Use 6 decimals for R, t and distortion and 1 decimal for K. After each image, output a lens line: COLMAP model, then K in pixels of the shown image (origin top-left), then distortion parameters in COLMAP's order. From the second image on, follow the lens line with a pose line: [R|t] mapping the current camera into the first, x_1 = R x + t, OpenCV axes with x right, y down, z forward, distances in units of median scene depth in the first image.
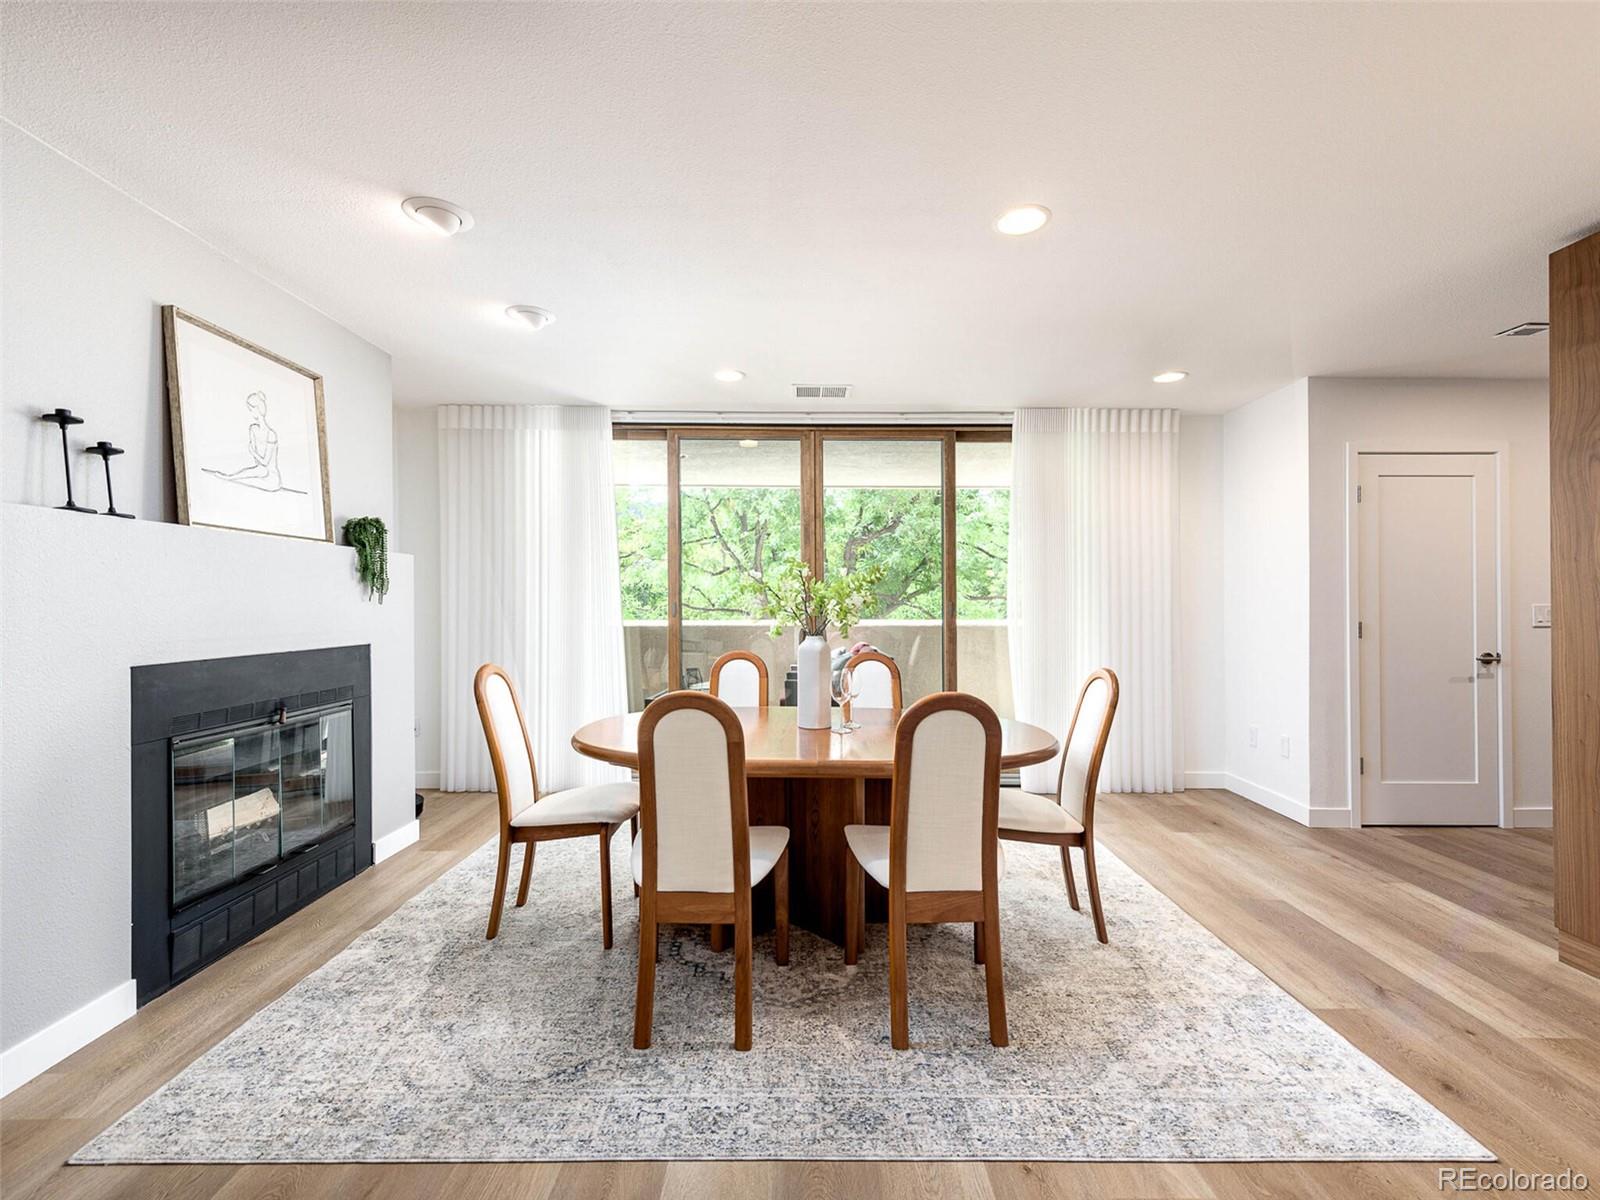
lens RADIAL K [[704.3, 0, 803.7], [0, 704.3, 606.9], [0, 0, 1]] dist [-0.001334, -0.000474]
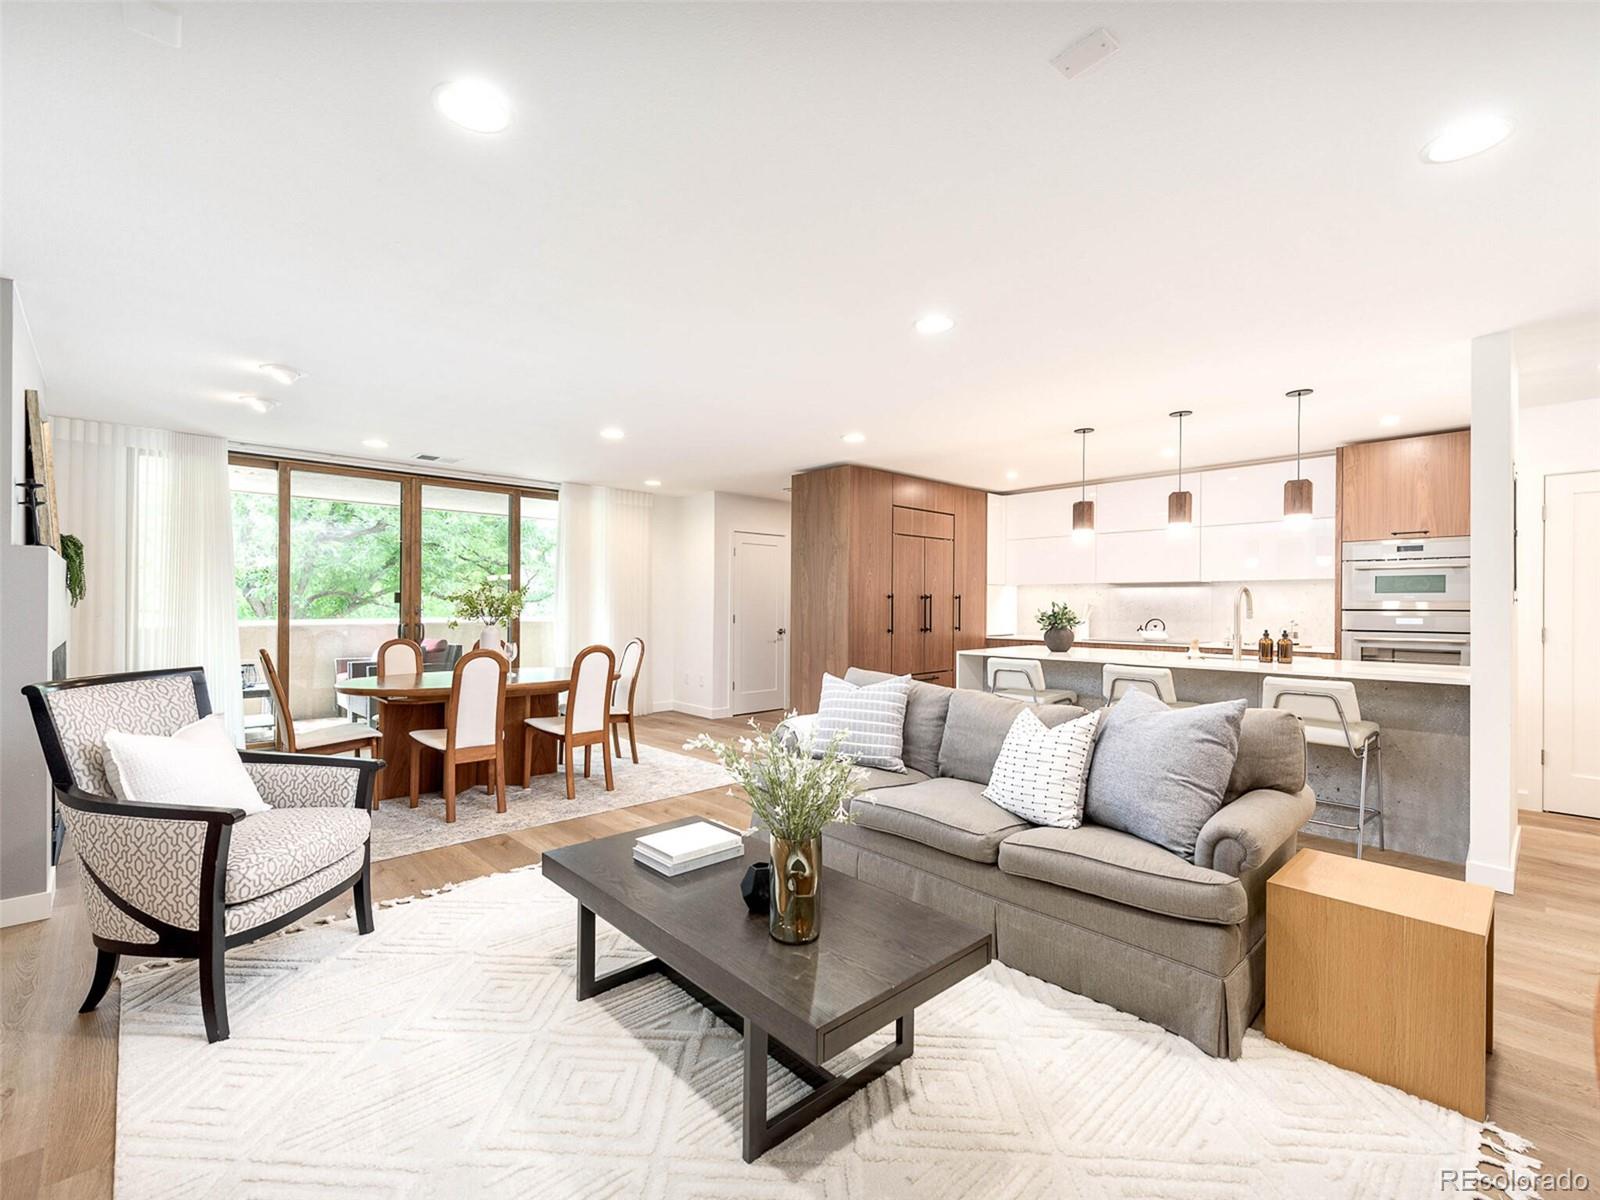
lens RADIAL K [[712.2, 0, 796.9], [0, 712.2, 607.8], [0, 0, 1]] dist [0.011864, -0.003279]
pose [[0.737398, -0.001737, 0.675457, -0.600078], [-0.001000, 0.999993, 0.003663, -0.009811], [-0.675458, -0.003377, 0.737390, -0.822151]]
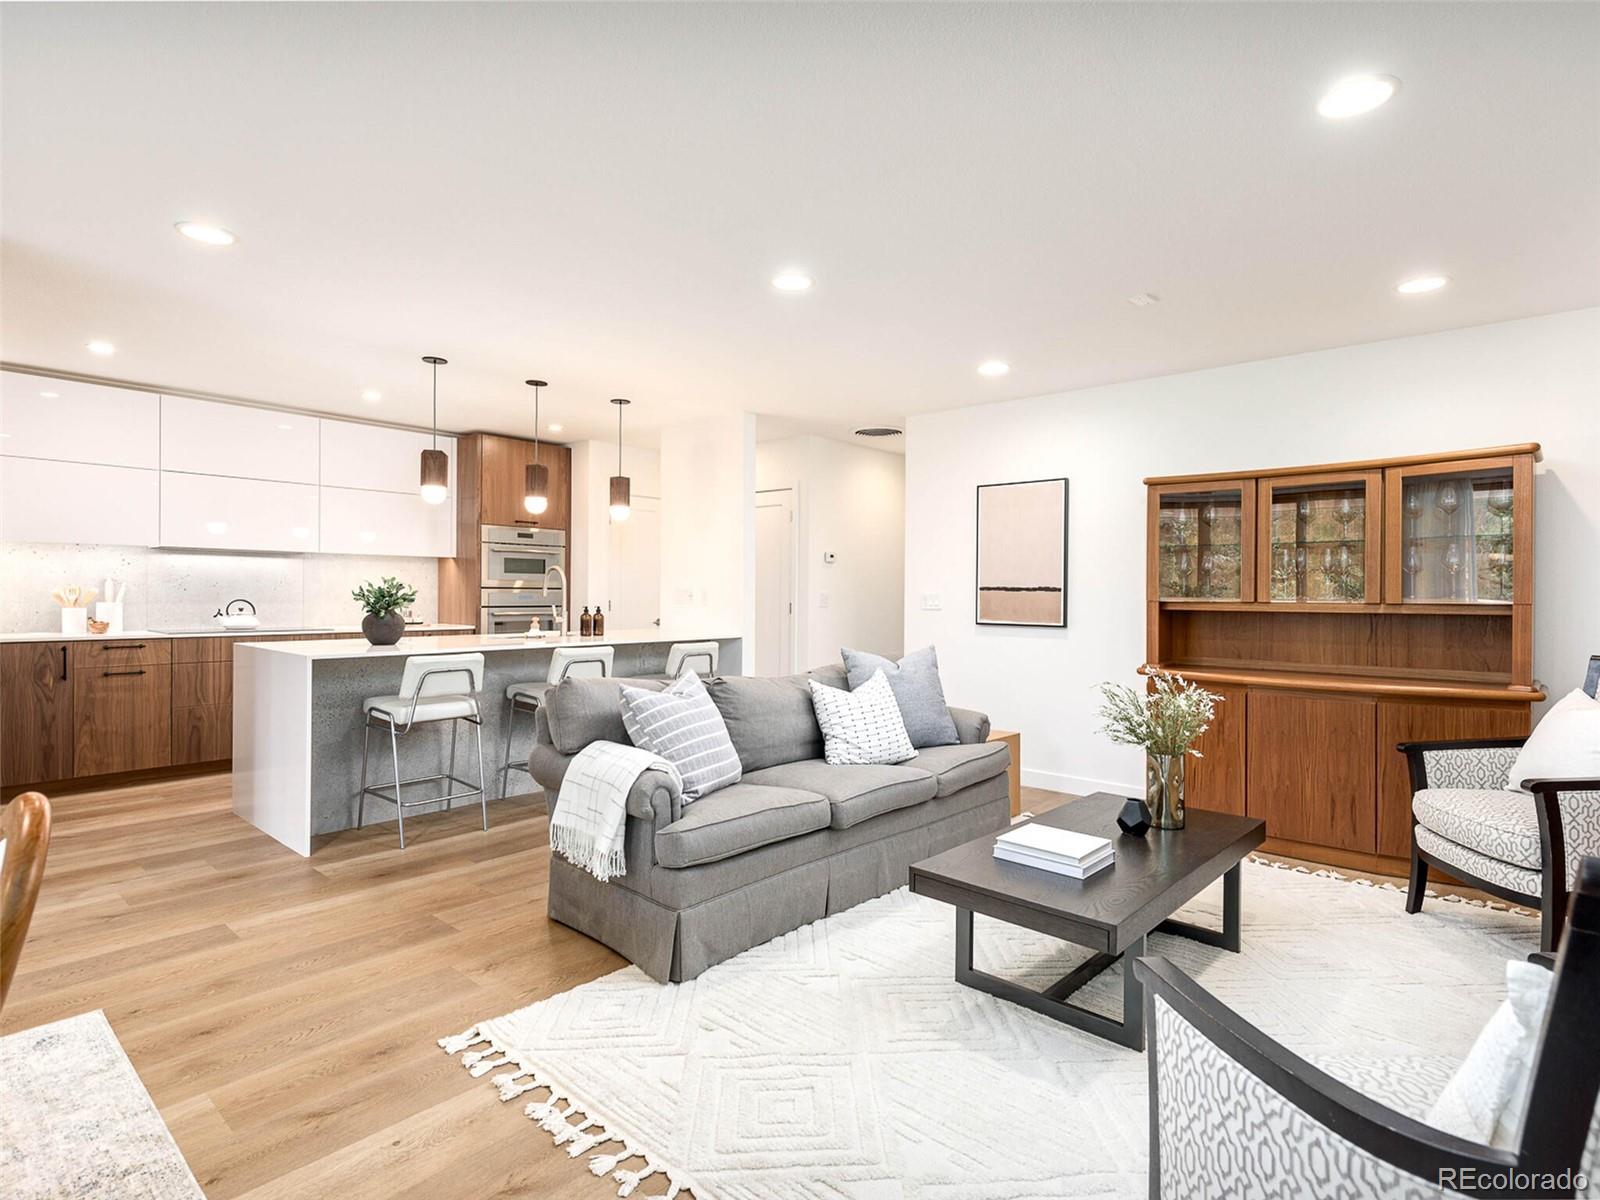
lens RADIAL K [[840.0, 0, 804.9], [0, 840.0, 594.1], [0, 0, 1]] dist [-0.000595, 0.000208]
pose [[-0.743913, -0.009563, 0.668208, -0.529185], [-0.008536, 0.999952, 0.004807, -0.000600], [-0.668222, -0.002128, -0.743959, 0.674540]]
